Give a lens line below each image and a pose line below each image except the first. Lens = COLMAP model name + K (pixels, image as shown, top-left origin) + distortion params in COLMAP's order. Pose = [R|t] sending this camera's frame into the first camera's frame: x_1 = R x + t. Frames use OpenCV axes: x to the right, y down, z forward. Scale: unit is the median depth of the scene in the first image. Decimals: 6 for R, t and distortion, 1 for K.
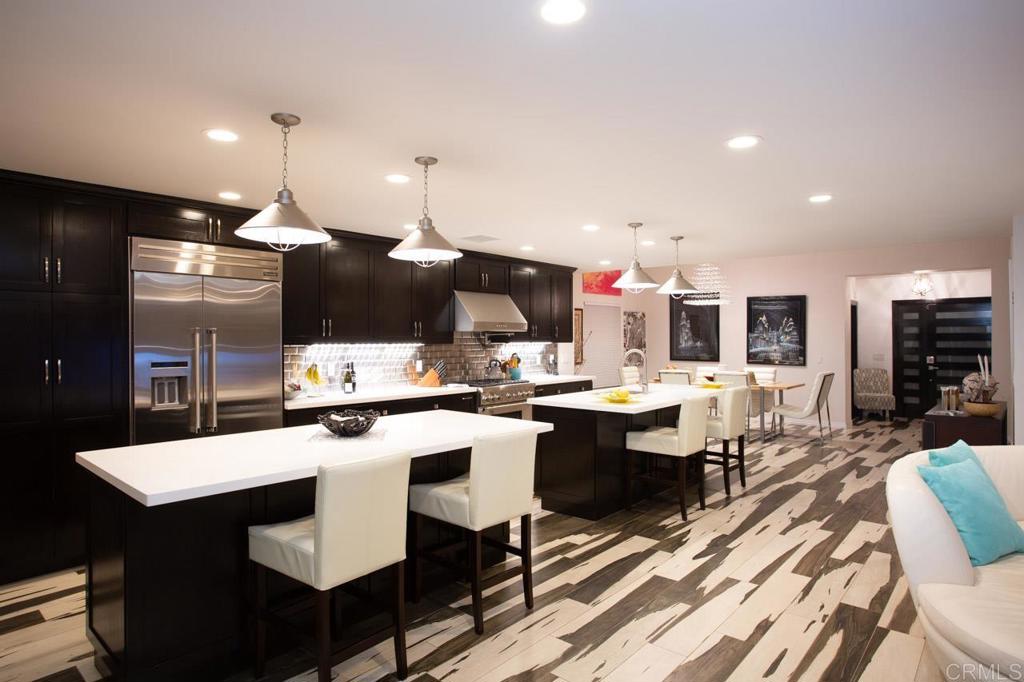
lens RADIAL K [[591.2, 0, 512.0], [0, 591.2, 341.0], [0, 0, 1]] dist [-0.005047, -0.001055]
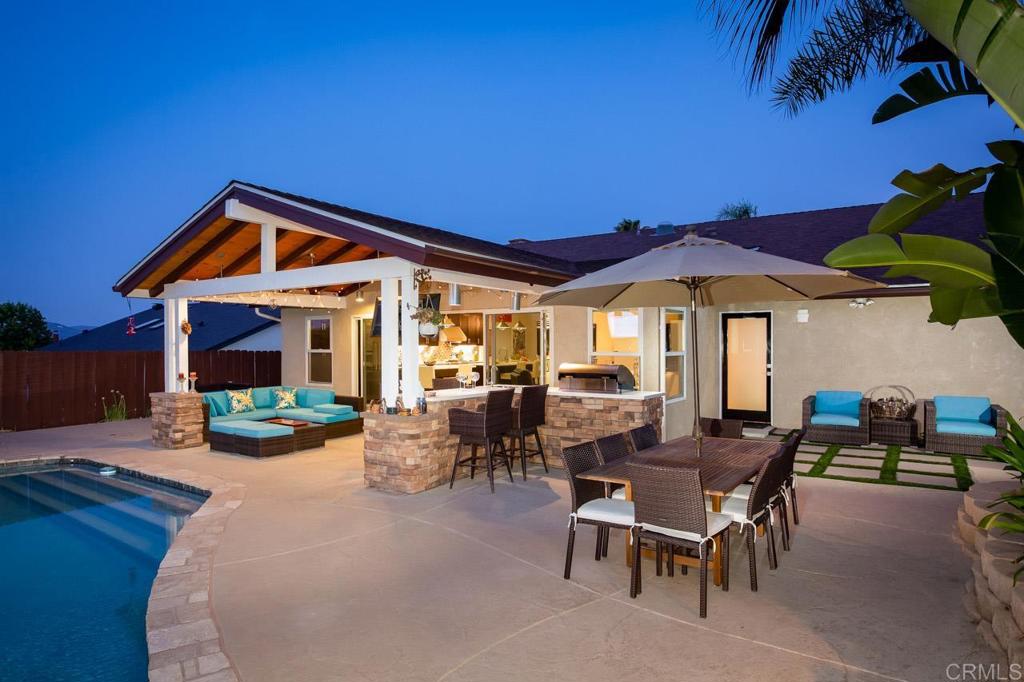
lens RADIAL K [[623.9, 0, 502.1], [0, 623.9, 342.2], [0, 0, 1]] dist [-0.003798, -0.001057]
pose [[0.993323, -0.005011, 0.115260, -0.106077], [0.006085, 0.999941, -0.008963, 0.010667], [-0.115208, 0.009605, 0.993295, -1.362392]]
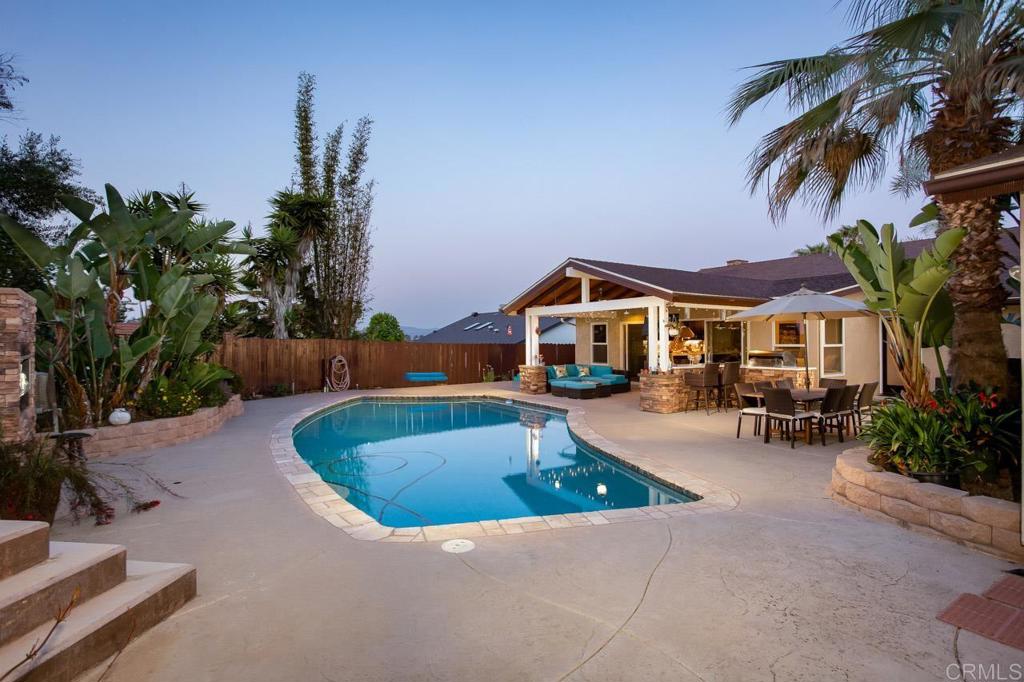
lens RADIAL K [[546.9, 0, 485.0], [0, 546.9, 339.1], [0, 0, 1]] dist [-0.061657, 0.030694]
pose [[0.952199, -0.006930, -0.305401, -0.146265], [0.004635, 0.999955, -0.008237, 0.013135], [0.305444, 0.006428, 0.952188, -2.078765]]
